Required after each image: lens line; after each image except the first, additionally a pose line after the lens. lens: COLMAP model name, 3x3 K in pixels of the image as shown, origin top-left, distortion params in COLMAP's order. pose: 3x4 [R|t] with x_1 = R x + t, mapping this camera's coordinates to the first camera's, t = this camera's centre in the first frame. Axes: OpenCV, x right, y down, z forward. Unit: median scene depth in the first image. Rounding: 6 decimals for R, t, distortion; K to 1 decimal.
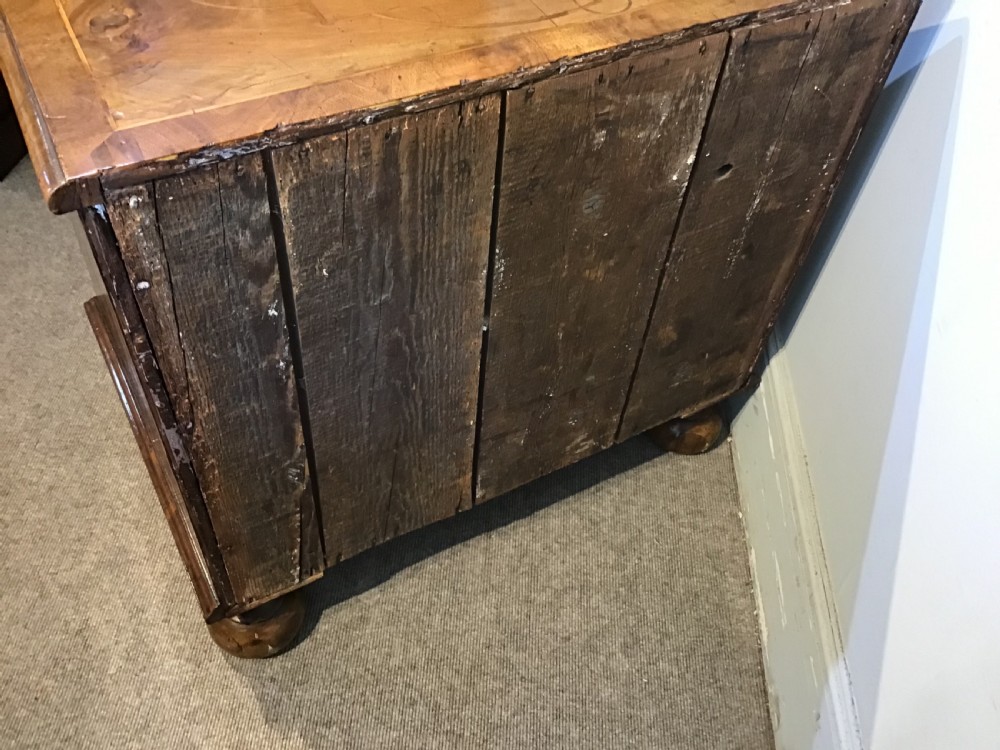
lens RADIAL K [[909.6, 0, 500.0], [0, 909.6, 375.0], [0, 0, 1]] dist [0.114577, -0.241972]
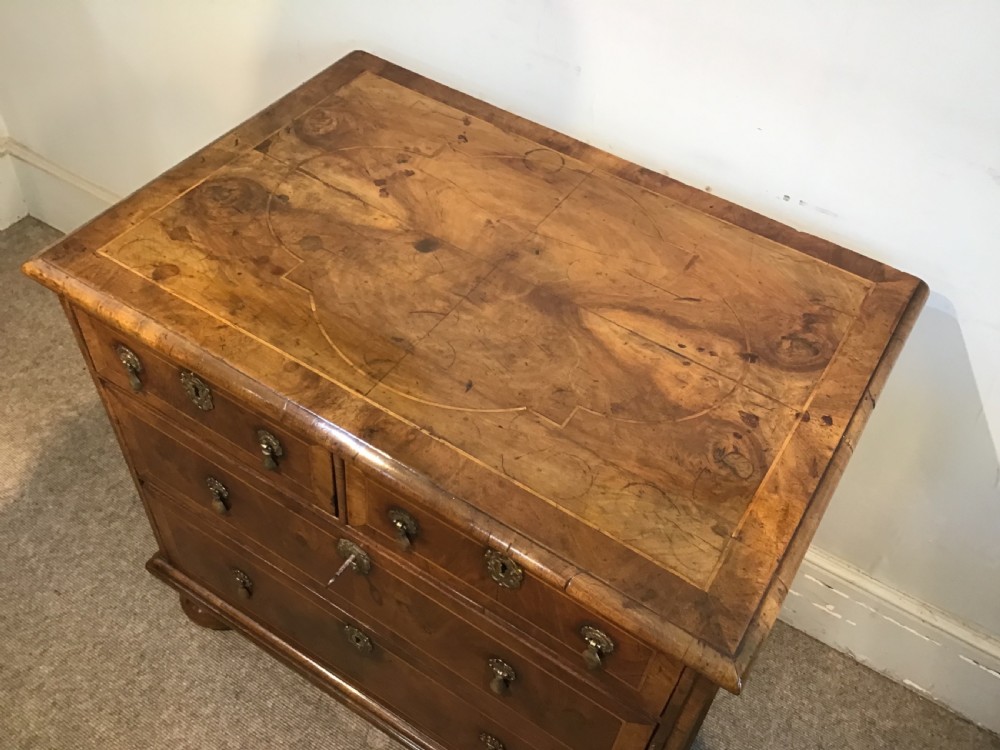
lens RADIAL K [[915.0, 0, 500.0], [0, 915.0, 375.0], [0, 0, 1]] dist [0.084205, 0.004878]
pose [[-0.481025, -0.718513, 0.502349, -0.569487], [0.601044, 0.146873, 0.785604, -1.058480], [-0.638248, 0.679829, 0.361209, 0.512642]]
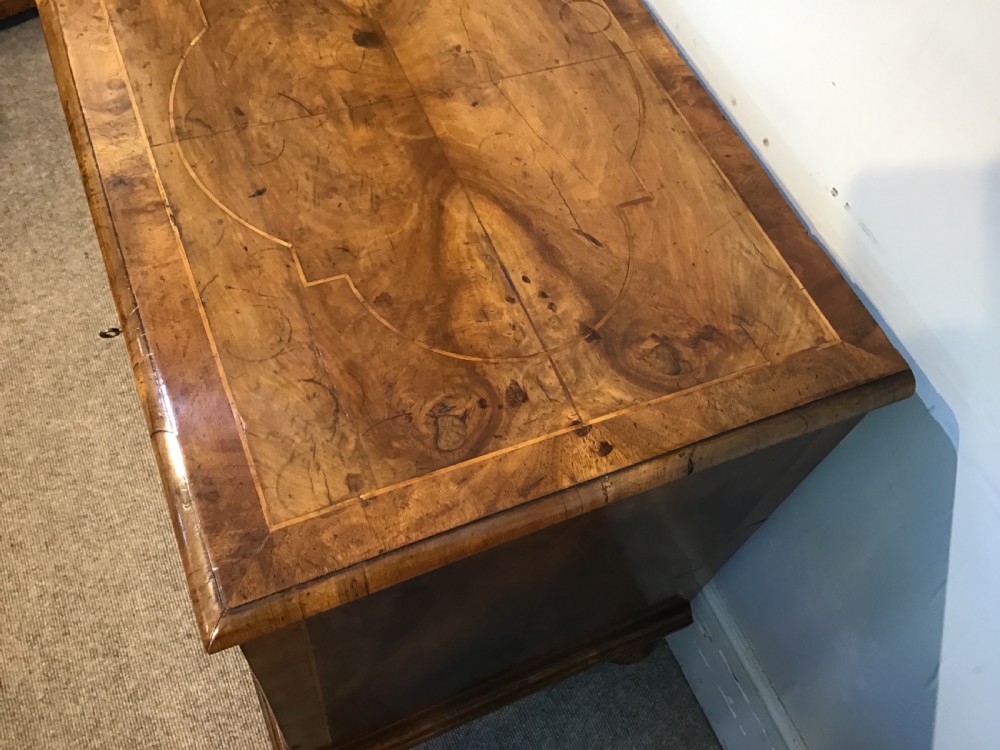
lens RADIAL K [[909.6, 0, 500.0], [0, 909.6, 375.0], [0, 0, 1]] dist [0.114577, -0.241972]
pose [[0.100804, -0.877611, 0.468656, -0.573298], [0.688536, 0.401564, 0.603875, -0.684950], [-0.718162, 0.261813, 0.644746, 0.308257]]
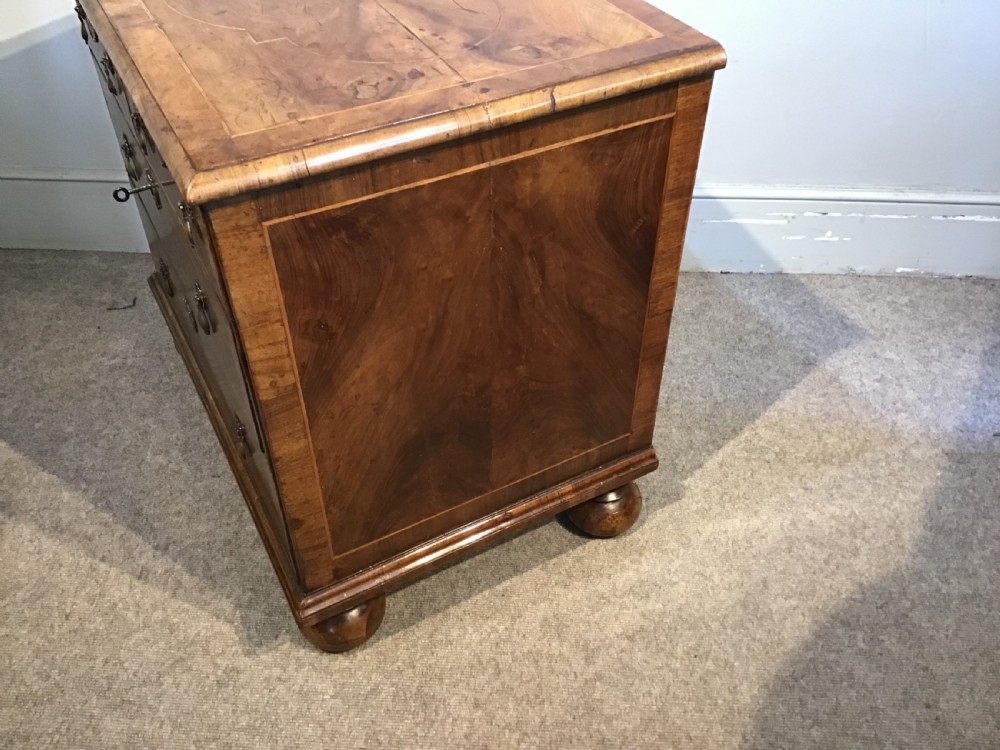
lens RADIAL K [[909.6, 0, 500.0], [0, 909.6, 375.0], [0, 0, 1]] dist [0.114577, -0.241972]
pose [[0.005275, -0.718929, 0.695063, -1.036574], [0.766087, 0.449645, 0.459271, -0.506396], [-0.642715, 0.530057, 0.553134, 0.340030]]
